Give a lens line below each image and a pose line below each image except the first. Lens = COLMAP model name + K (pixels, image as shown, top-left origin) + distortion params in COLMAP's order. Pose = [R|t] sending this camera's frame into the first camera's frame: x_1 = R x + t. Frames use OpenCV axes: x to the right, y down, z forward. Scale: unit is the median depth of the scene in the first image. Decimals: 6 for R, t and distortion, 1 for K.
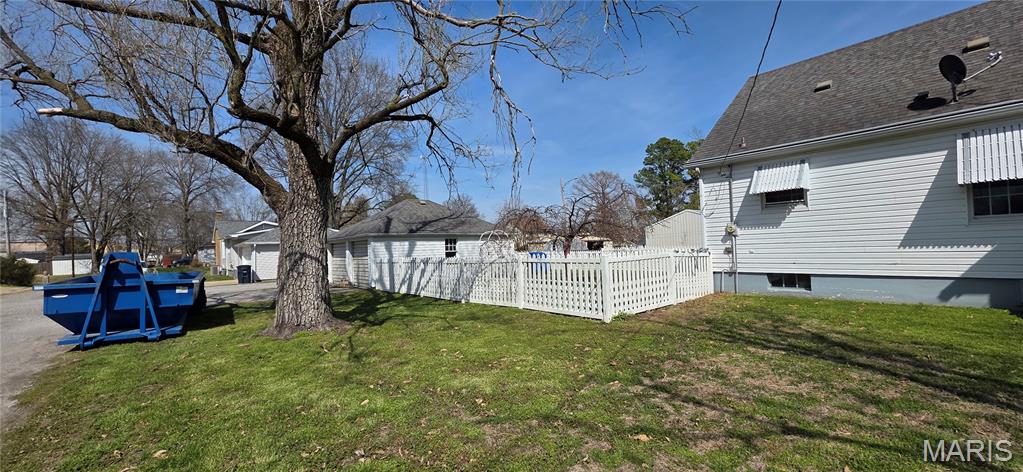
lens RADIAL K [[414.1, 0, 511.5], [0, 414.1, 240.4], [0, 0, 1]] dist [0.002324, 0.000275]
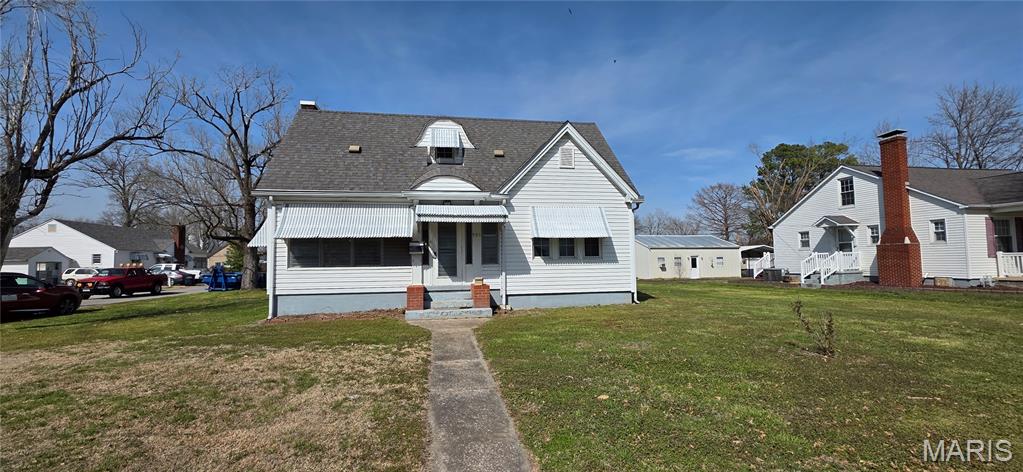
lens RADIAL K [[414.1, 0, 511.5], [0, 414.1, 240.4], [0, 0, 1]] dist [0.002324, 0.000275]
pose [[0.867286, -0.005053, -0.497784, 1.796339], [-0.005647, 0.999784, -0.019987, -0.080053], [0.497778, 0.020145, 0.867071, -0.495453]]
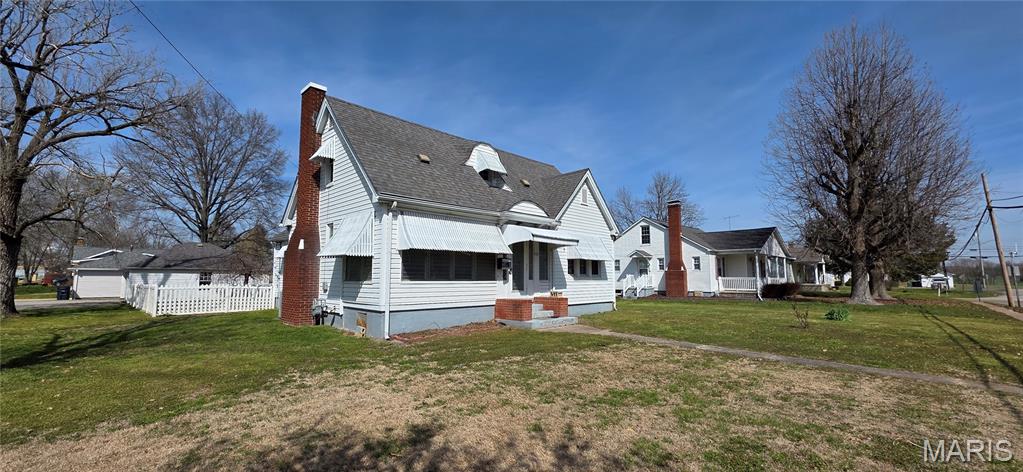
lens RADIAL K [[414.1, 0, 511.5], [0, 414.1, 240.4], [0, 0, 1]] dist [0.002324, 0.000275]
pose [[0.993775, 0.044488, 0.102141, 1.076592], [-0.036818, 0.996444, -0.075787, -0.062324], [-0.105149, 0.071555, 0.991879, -0.790060]]
